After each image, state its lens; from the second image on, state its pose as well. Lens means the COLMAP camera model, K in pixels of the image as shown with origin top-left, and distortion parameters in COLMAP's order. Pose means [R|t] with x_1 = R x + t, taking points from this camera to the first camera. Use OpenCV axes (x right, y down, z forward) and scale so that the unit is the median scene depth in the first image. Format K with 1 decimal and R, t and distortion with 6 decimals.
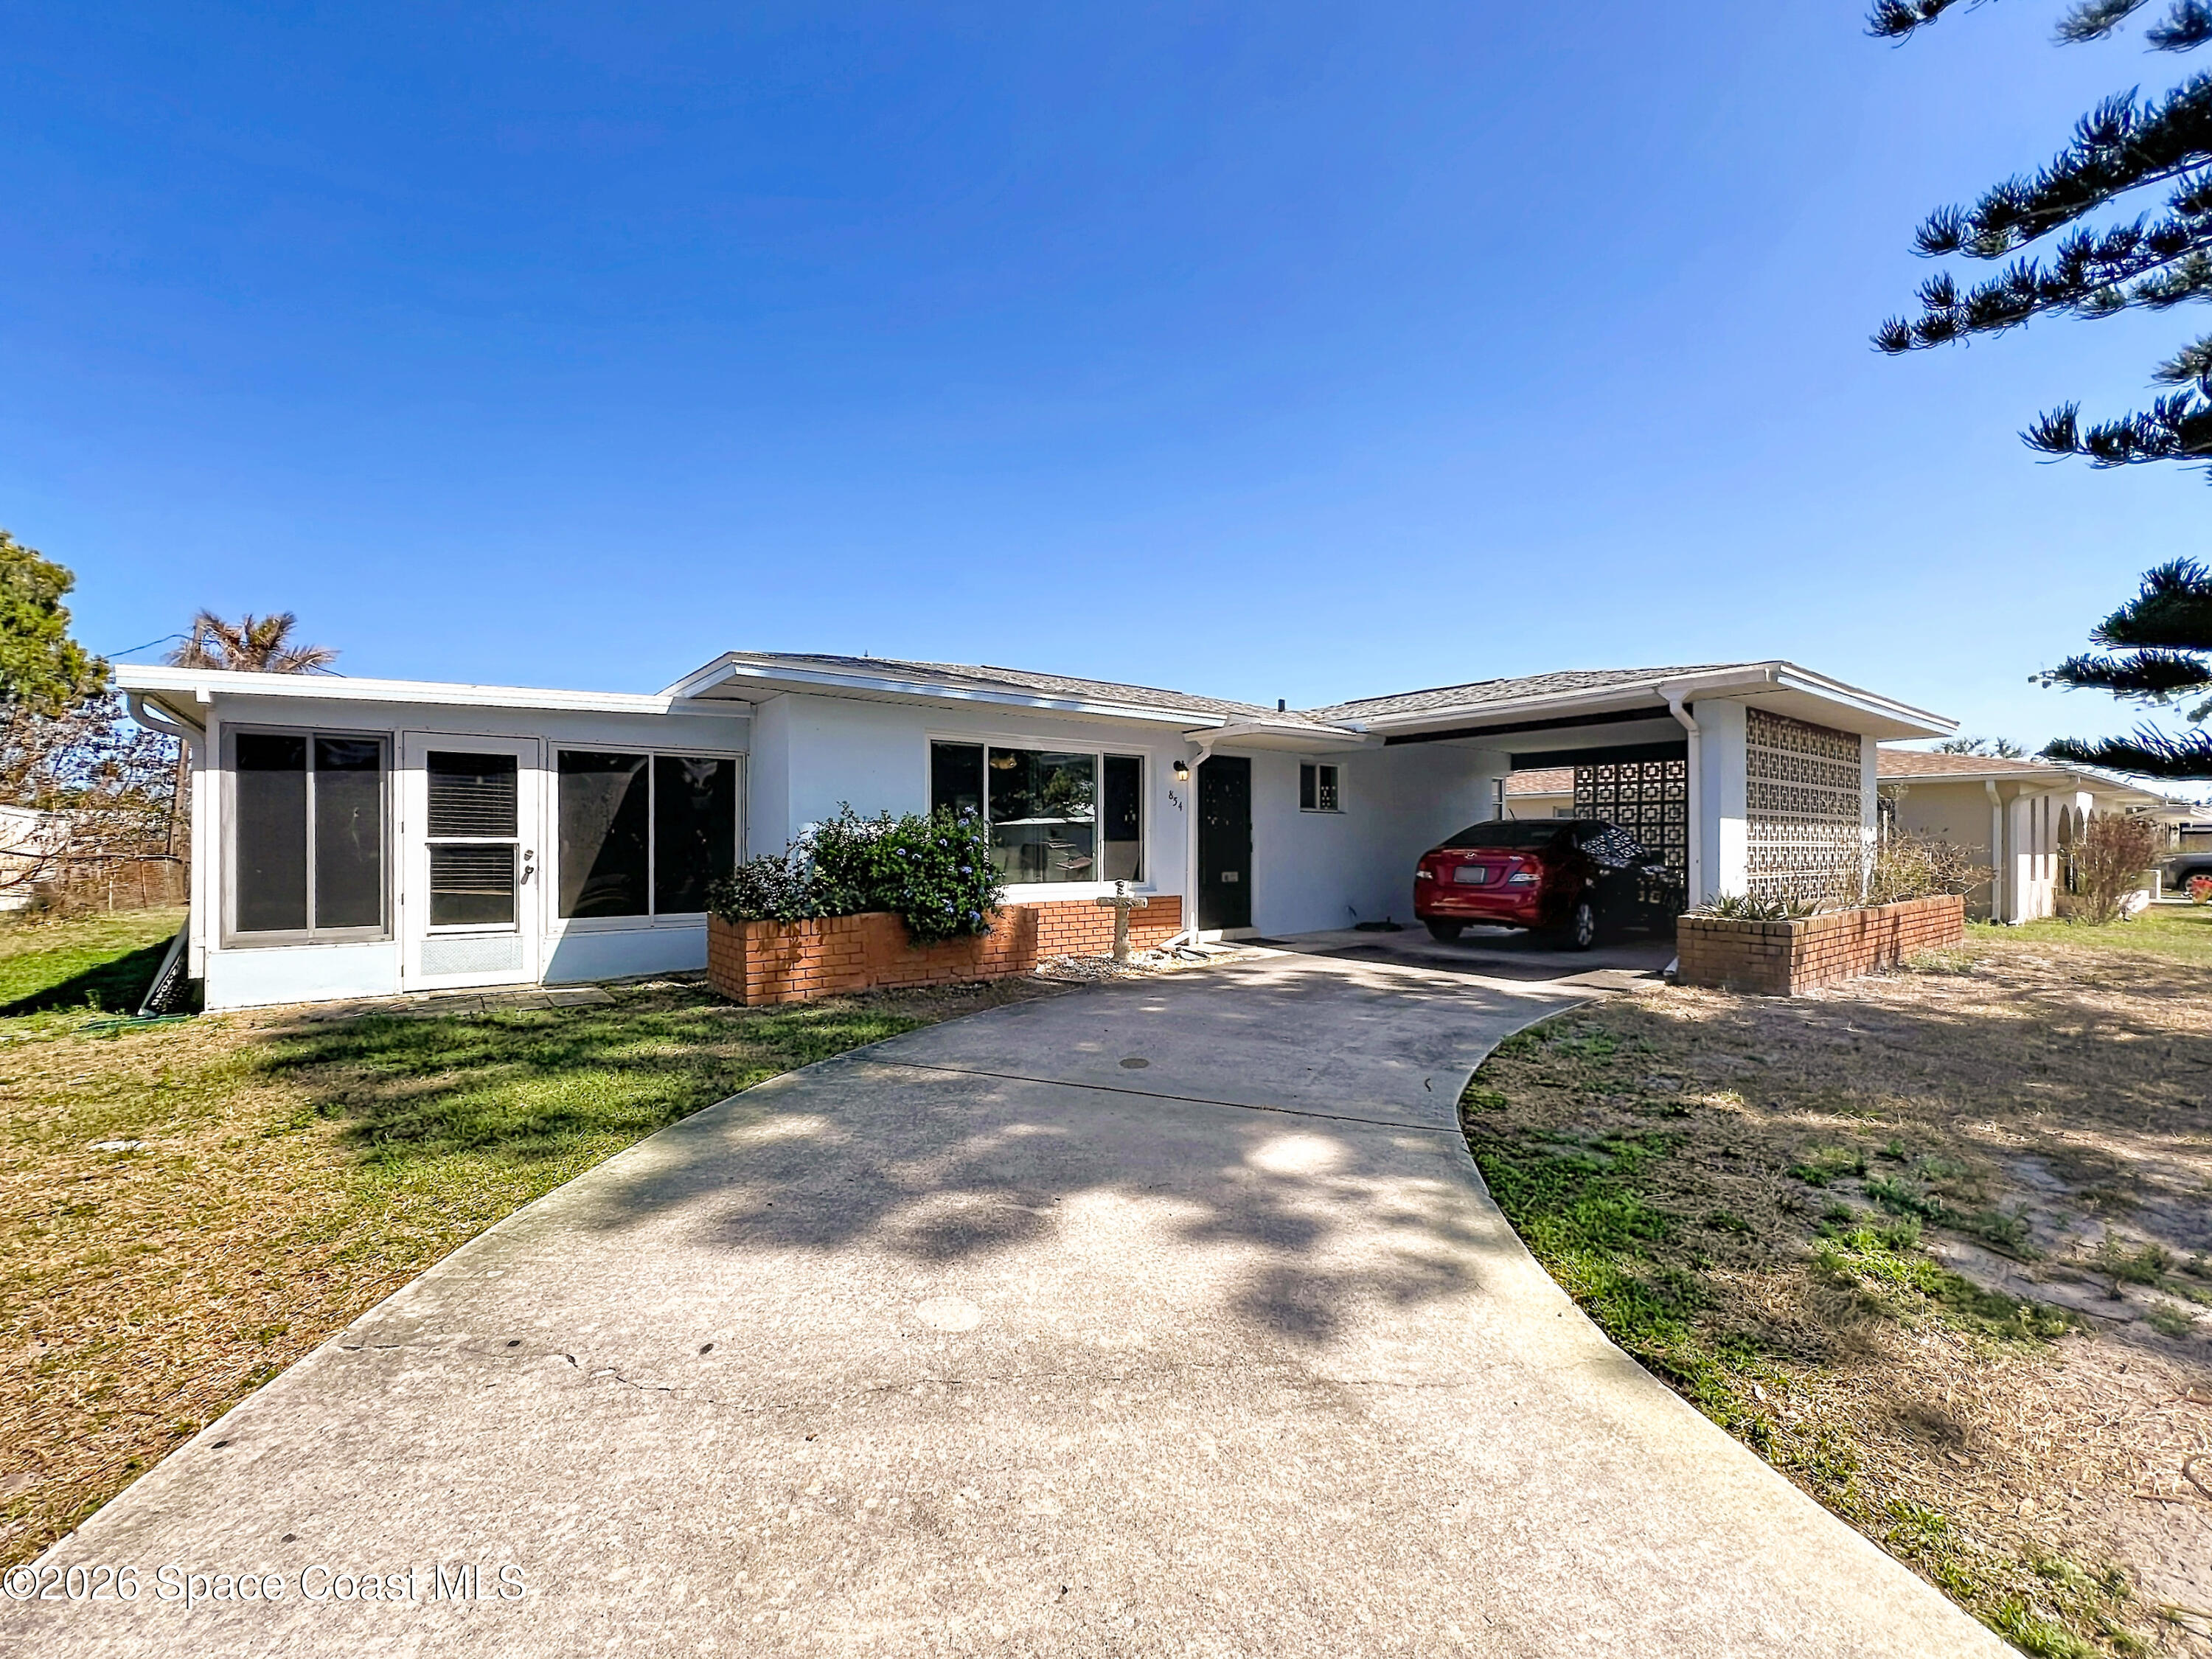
lens RADIAL K [[900.0, 0, 1112.0], [0, 900.0, 828.3], [0, 0, 1]] dist [-0.000788, 0.000243]
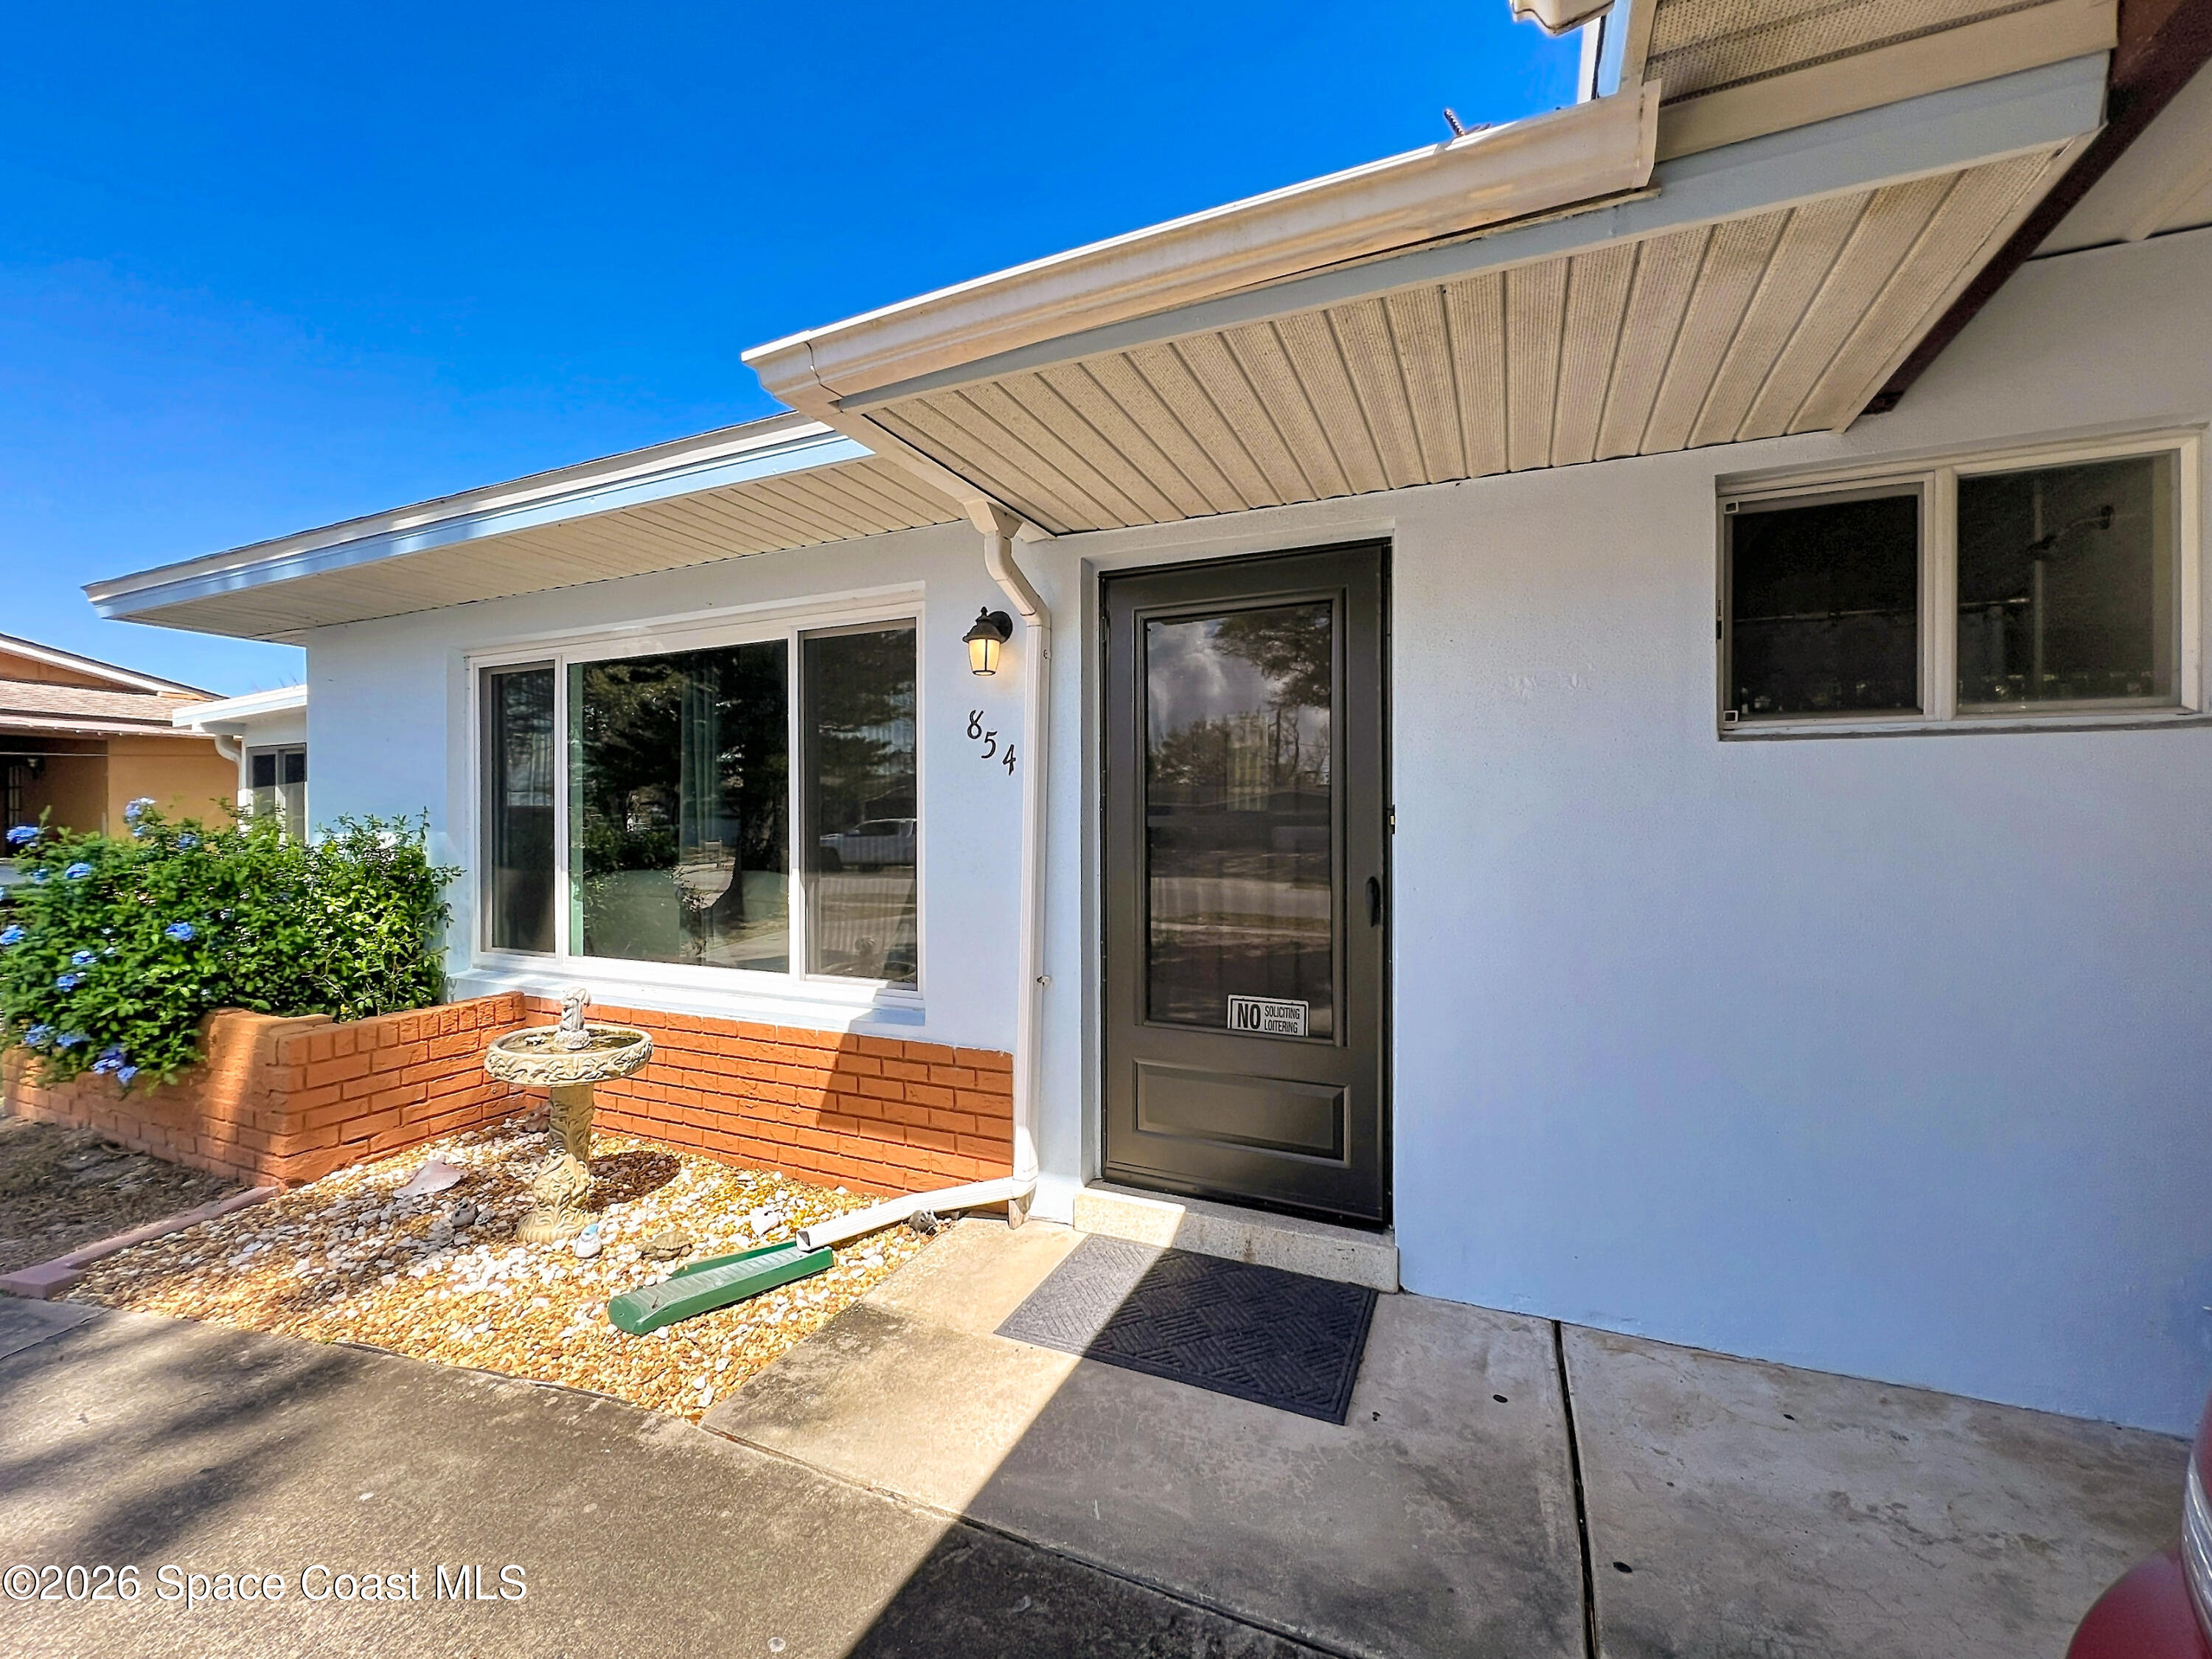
lens RADIAL K [[900.0, 0, 1112.0], [0, 900.0, 828.3], [0, 0, 1]] dist [-0.000788, 0.000243]
pose [[0.481124, -0.003379, -0.876646, 0.481014], [0.013185, 0.999907, 0.003383, -0.002773], [0.876553, -0.013186, 0.481124, 1.190442]]
